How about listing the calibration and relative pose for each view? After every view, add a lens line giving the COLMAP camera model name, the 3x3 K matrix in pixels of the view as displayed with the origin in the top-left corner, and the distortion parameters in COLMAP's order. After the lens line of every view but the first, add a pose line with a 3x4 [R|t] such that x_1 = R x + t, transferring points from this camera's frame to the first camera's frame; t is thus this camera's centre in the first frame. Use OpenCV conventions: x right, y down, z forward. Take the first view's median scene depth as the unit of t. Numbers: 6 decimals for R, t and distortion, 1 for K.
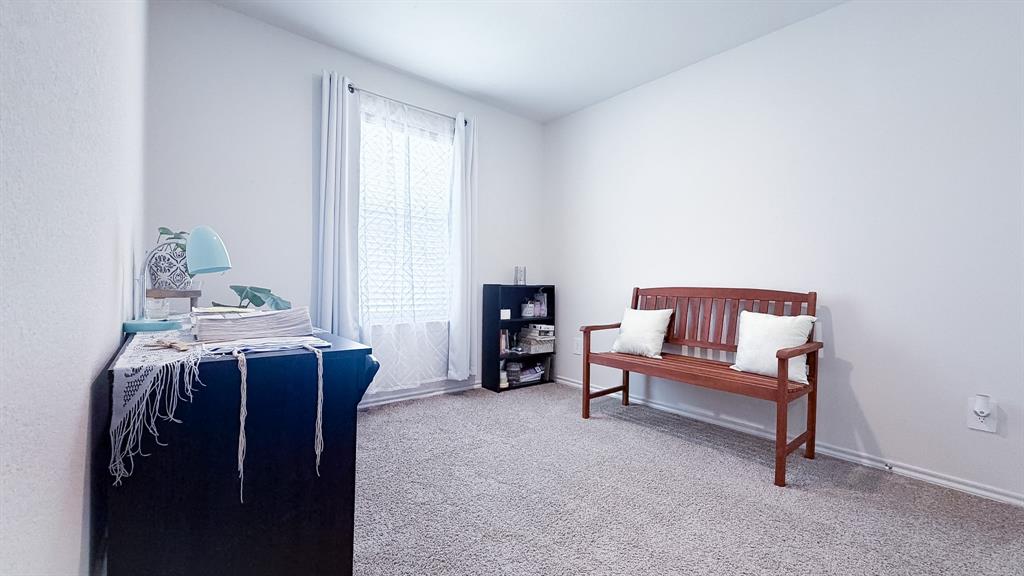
lens RADIAL K [[407.3, 0, 515.6], [0, 407.3, 285.7], [0, 0, 1]] dist [0.000187, 0.000214]
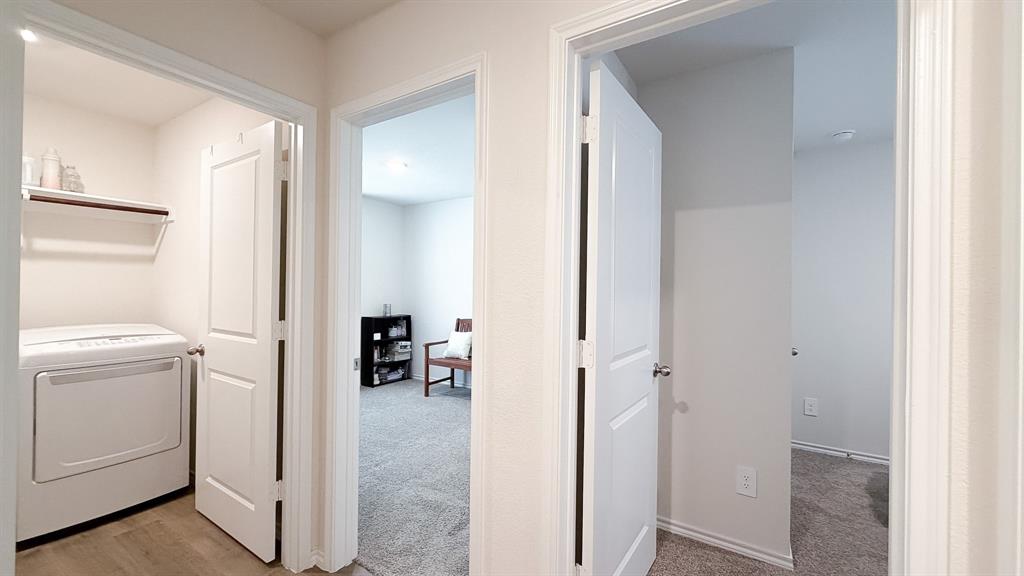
lens RADIAL K [[407.3, 0, 511.1], [0, 407.3, 288.2], [0, 0, 1]] dist [0.000187, 0.000214]
pose [[0.956874, -0.008443, 0.290381, 0.014316], [0.008909, 0.999960, -0.000281, -0.108209], [-0.290367, 0.002856, 0.956911, -0.624864]]
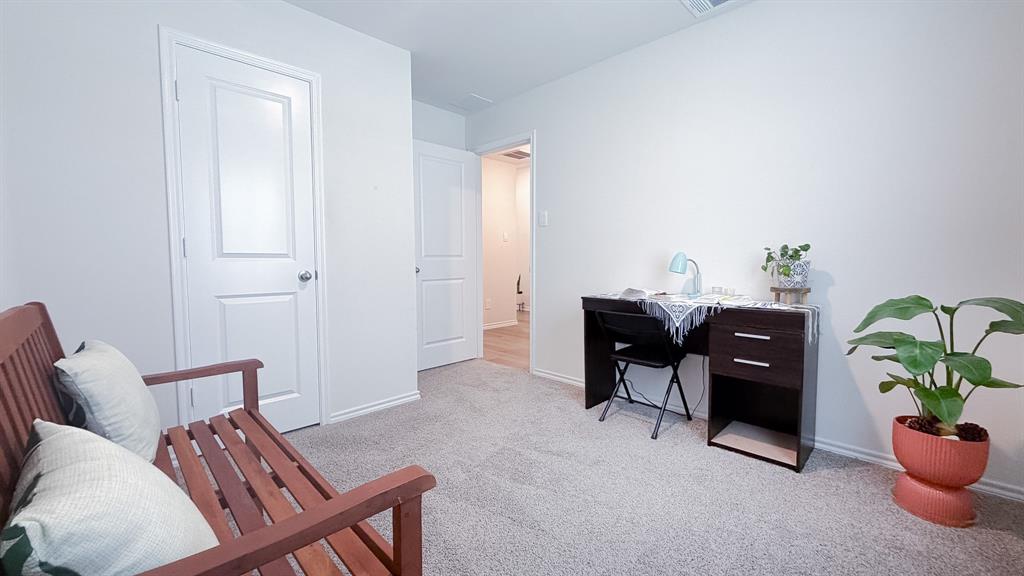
lens RADIAL K [[407.3, 0, 512.4], [0, 407.3, 287.4], [0, 0, 1]] dist [0.000187, 0.000214]
pose [[-0.995632, -0.017211, -0.091764, 0.121560], [-0.023847, 0.997139, 0.071723, -0.029276], [0.090267, 0.073598, -0.993194, 1.014871]]
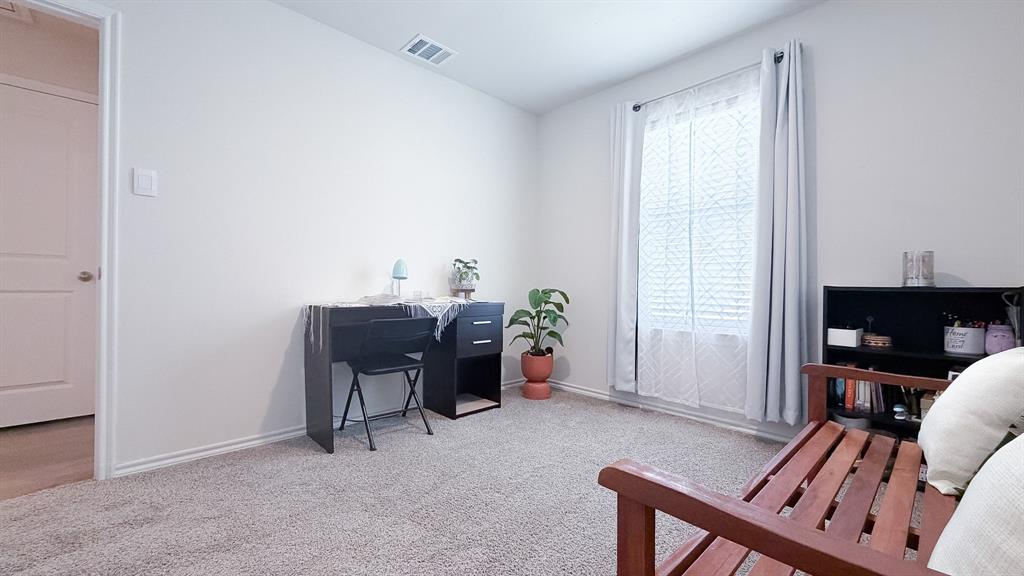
lens RADIAL K [[407.3, 0, 511.9], [0, 407.3, 287.0], [0, 0, 1]] dist [0.000187, 0.000214]
pose [[0.059594, -0.020005, -0.998022, 0.527564], [-0.016190, 0.999648, -0.021004, 0.018170], [0.998091, 0.017410, 0.059250, 0.494878]]
